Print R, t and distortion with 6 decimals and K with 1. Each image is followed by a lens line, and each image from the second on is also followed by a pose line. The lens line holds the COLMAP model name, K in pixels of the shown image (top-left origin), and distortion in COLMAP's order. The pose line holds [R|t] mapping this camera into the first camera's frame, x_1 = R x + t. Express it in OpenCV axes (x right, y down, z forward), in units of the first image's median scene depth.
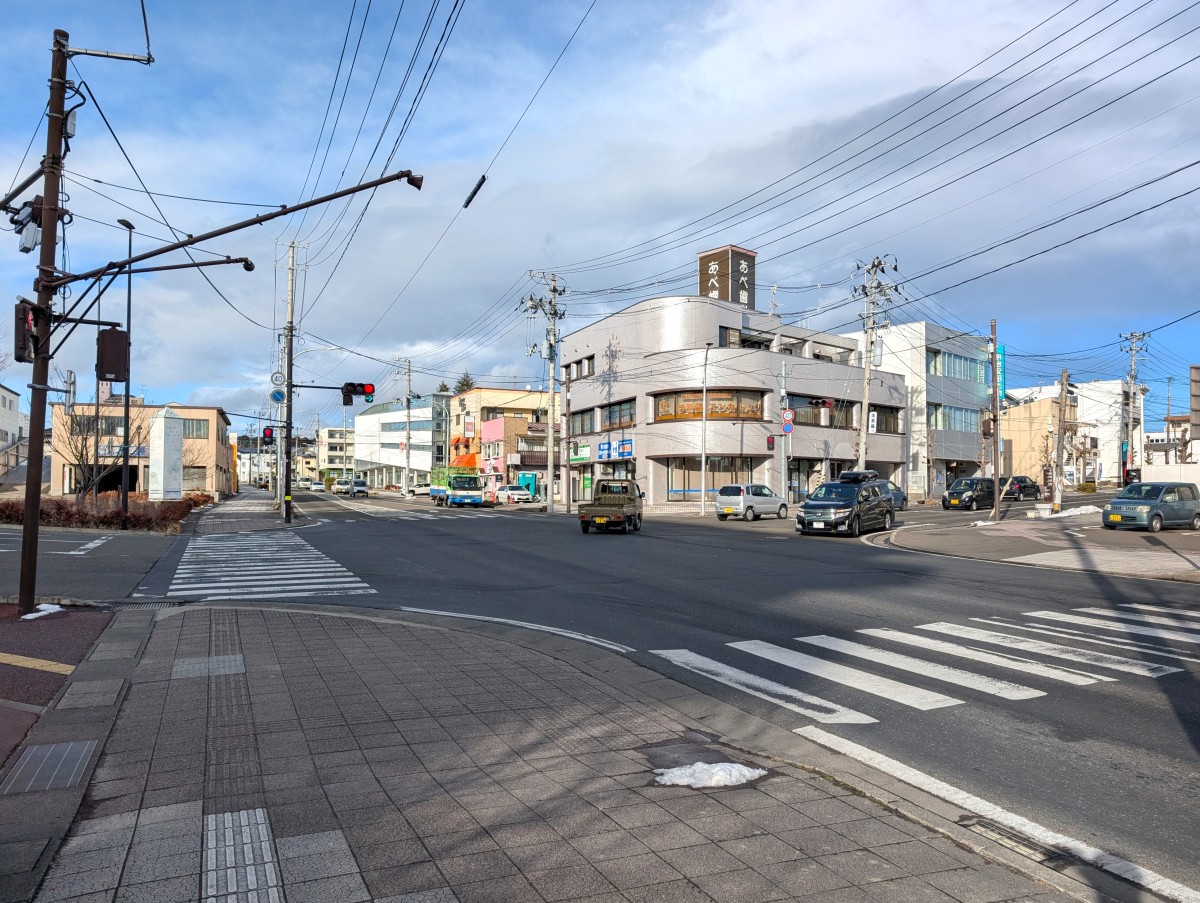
lens RADIAL K [[867.0, 0, 600.4], [0, 867.0, 452.9], [0, 0, 1]] dist [-0.003698, -0.000326]
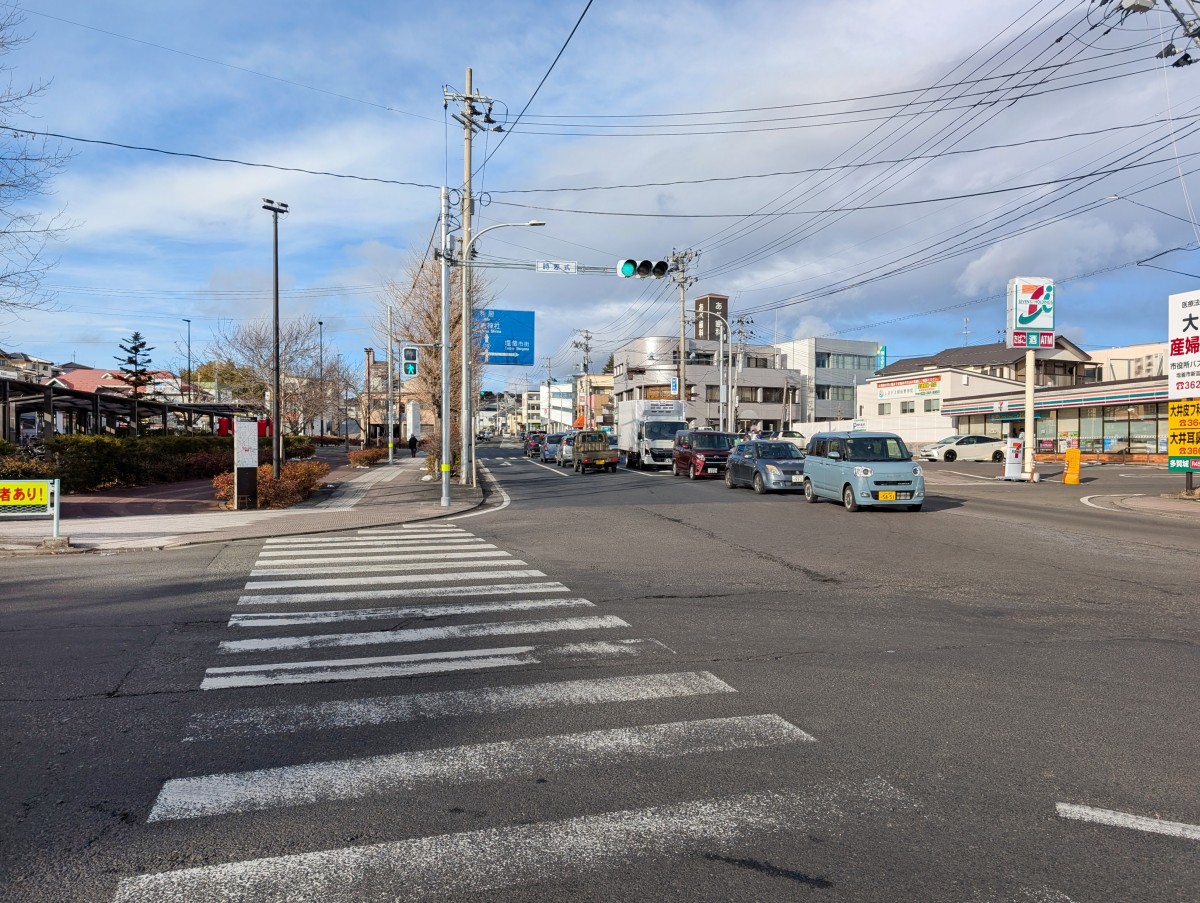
lens RADIAL K [[867.0, 0, 599.3], [0, 867.0, 450.0], [0, 0, 1]] dist [-0.003698, -0.000326]
pose [[0.966280, 0.000383, -0.257494, 0.369192], [0.013391, 0.998571, 0.051738, -0.021421], [0.257146, -0.053441, 0.964894, -0.712672]]
